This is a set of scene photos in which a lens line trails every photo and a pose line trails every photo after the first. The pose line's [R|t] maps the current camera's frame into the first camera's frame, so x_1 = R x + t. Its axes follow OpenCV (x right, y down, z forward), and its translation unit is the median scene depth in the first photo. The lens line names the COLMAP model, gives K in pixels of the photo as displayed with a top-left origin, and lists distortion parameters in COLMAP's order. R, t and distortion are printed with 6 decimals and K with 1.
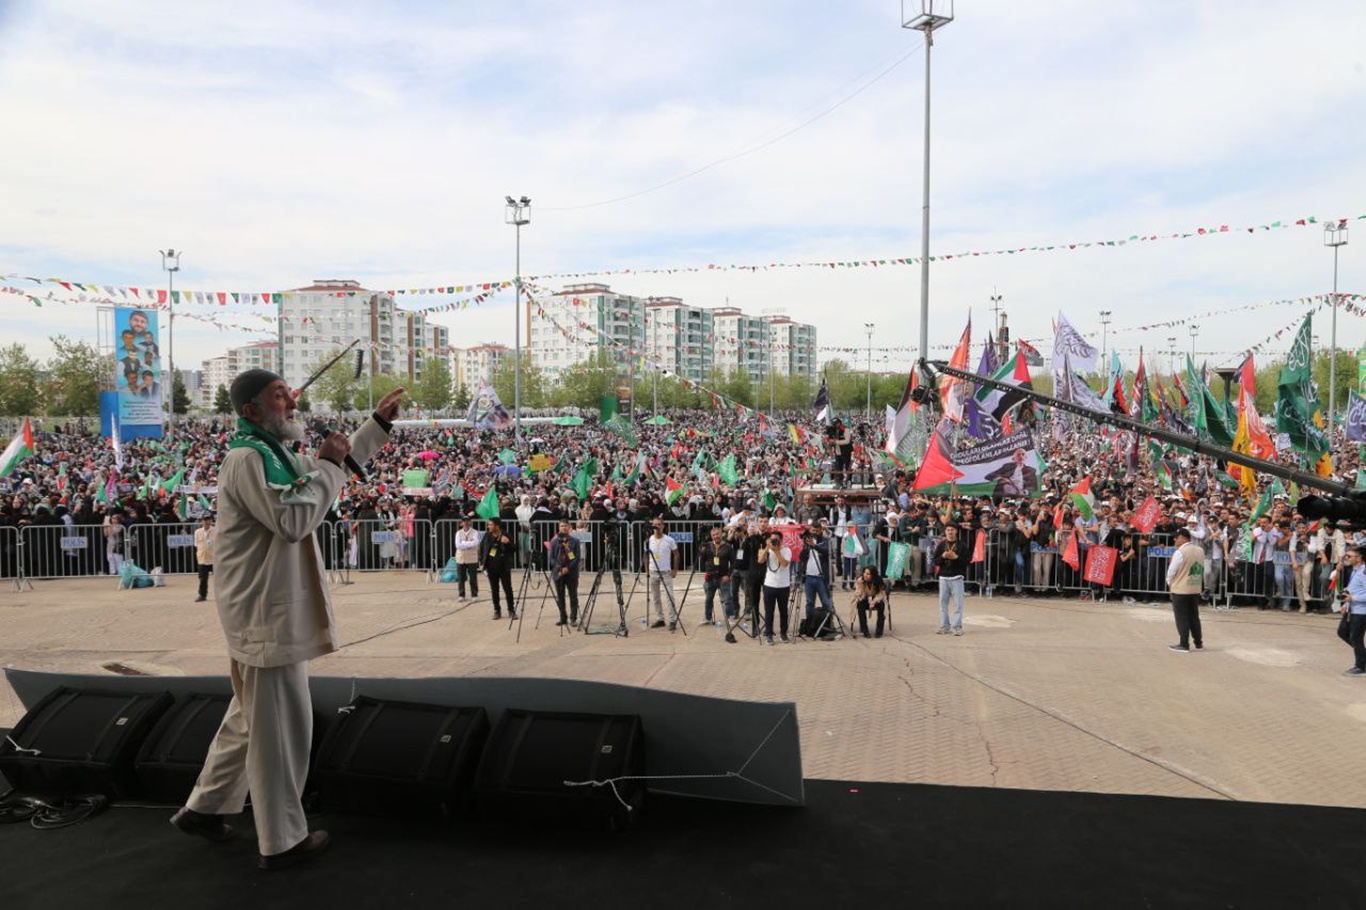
lens RADIAL K [[1091.9, 0, 689.2], [0, 1091.9, 469.3], [0, 0, 1]] dist [-0.055765, 0.046986]
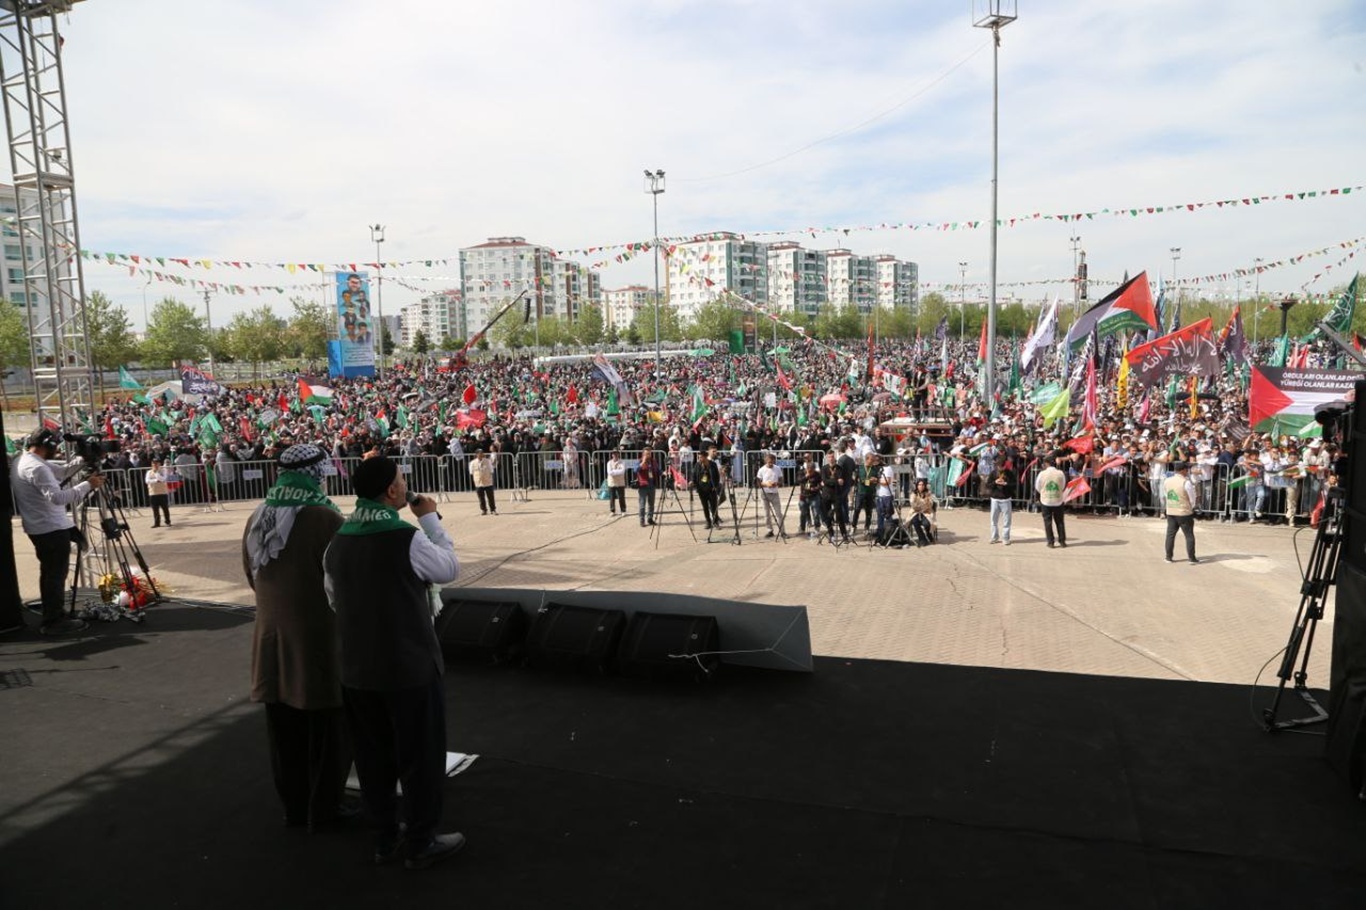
lens RADIAL K [[939.1, 0, 685.1], [0, 939.1, 472.0], [0, 0, 1]] dist [-0.108040, 0.057629]
pose [[0.991435, -0.004564, -0.130523, 0.018786], [0.015875, 0.996191, 0.085746, -0.022724], [0.129635, -0.087084, 0.987730, -0.077417]]
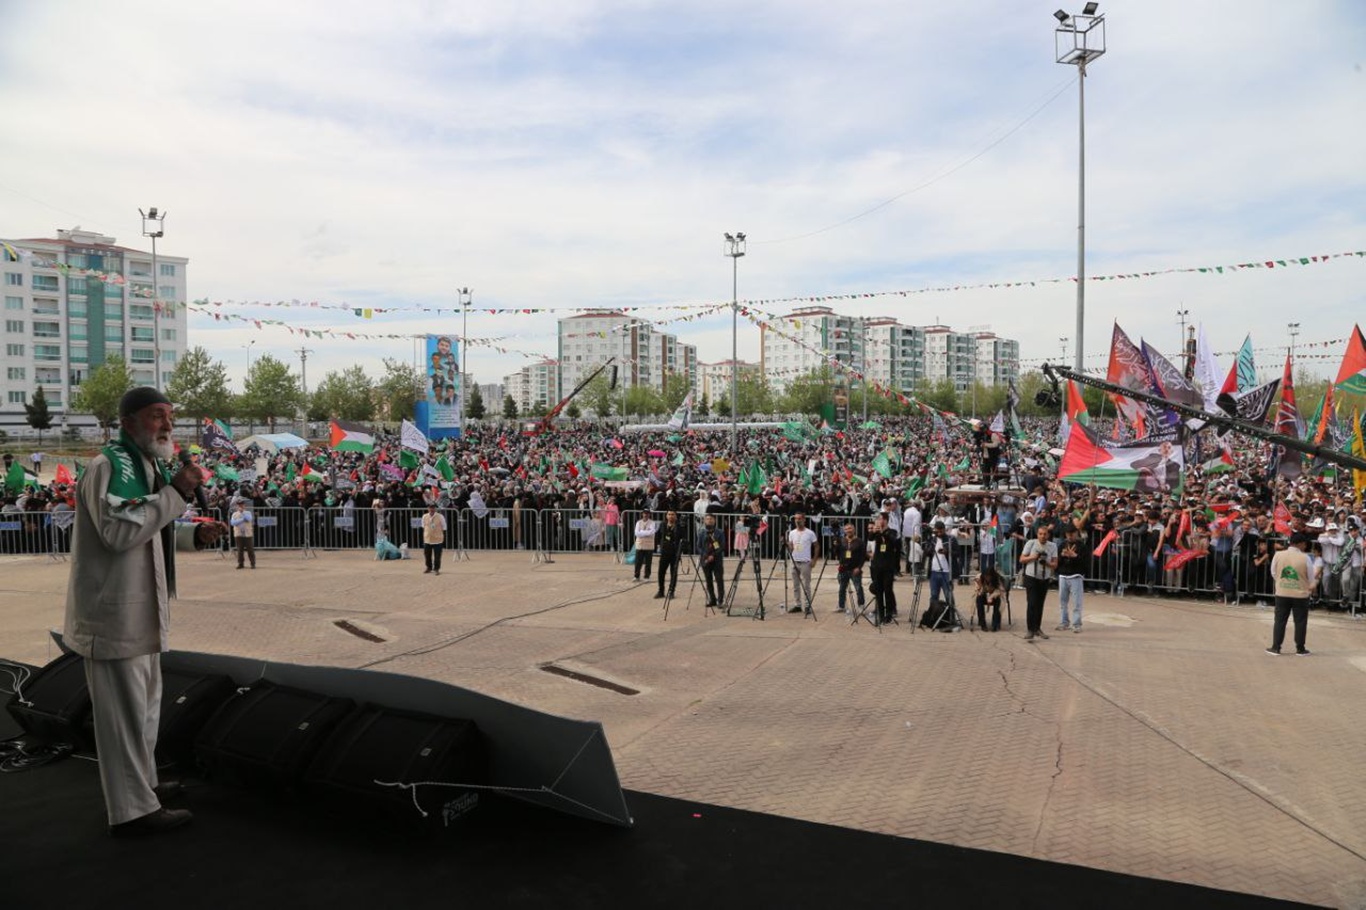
lens RADIAL K [[939.1, 0, 681.2], [0, 939.1, 461.1], [0, 0, 1]] dist [-0.108040, 0.057629]
pose [[0.971986, 0.010803, -0.234791, 0.066146], [-0.012260, 0.999914, -0.004747, -0.002231], [0.234720, 0.007492, 0.972034, 0.041384]]
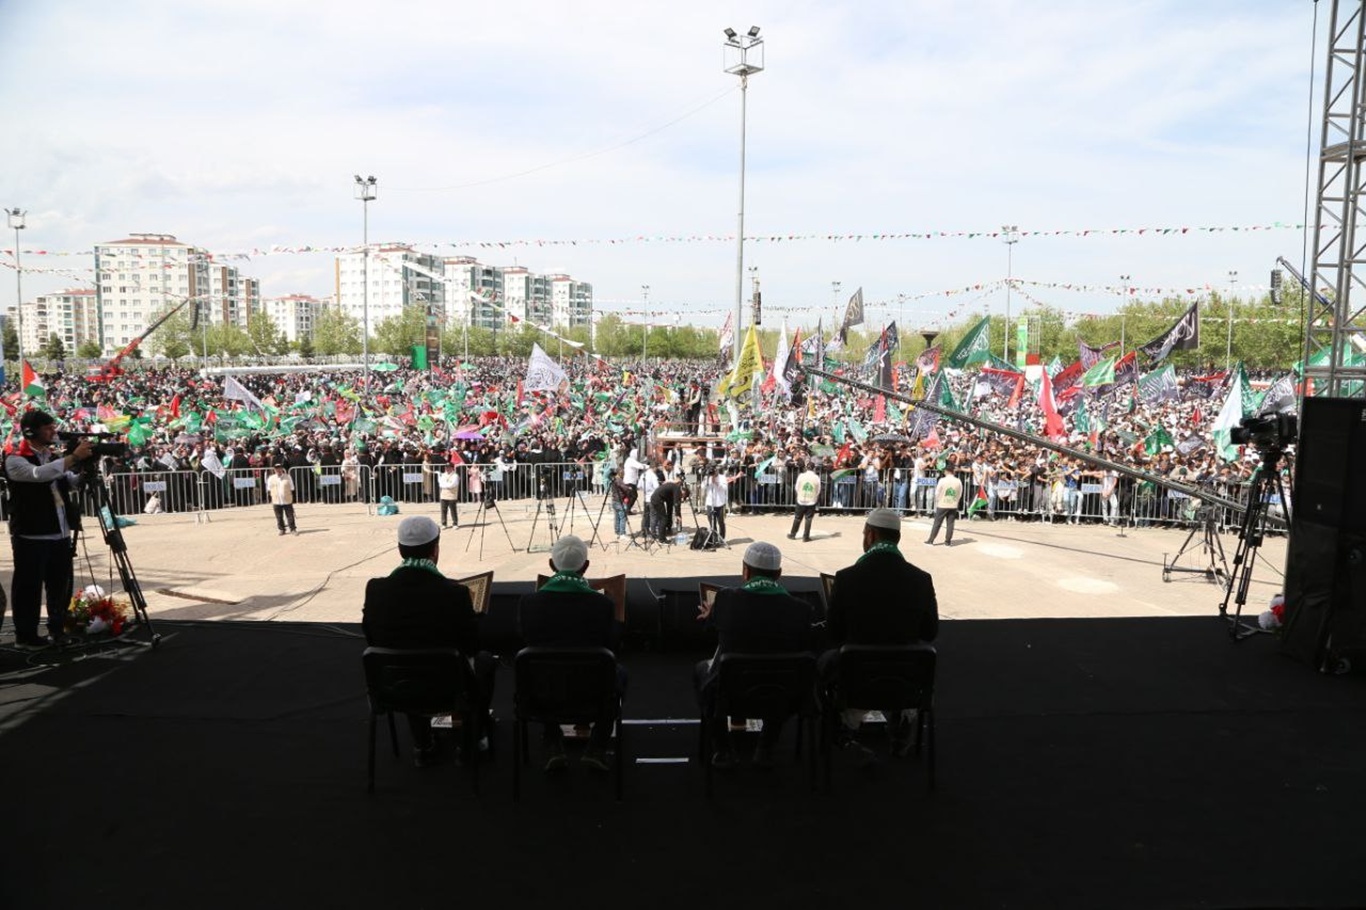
lens RADIAL K [[939.1, 0, 691.2], [0, 939.1, 467.9], [0, 0, 1]] dist [-0.108040, 0.057629]
pose [[0.974376, -0.016452, 0.224325, -0.123361], [0.001642, 0.997815, 0.066049, -0.019948], [-0.224921, -0.063988, 0.972274, -0.104423]]
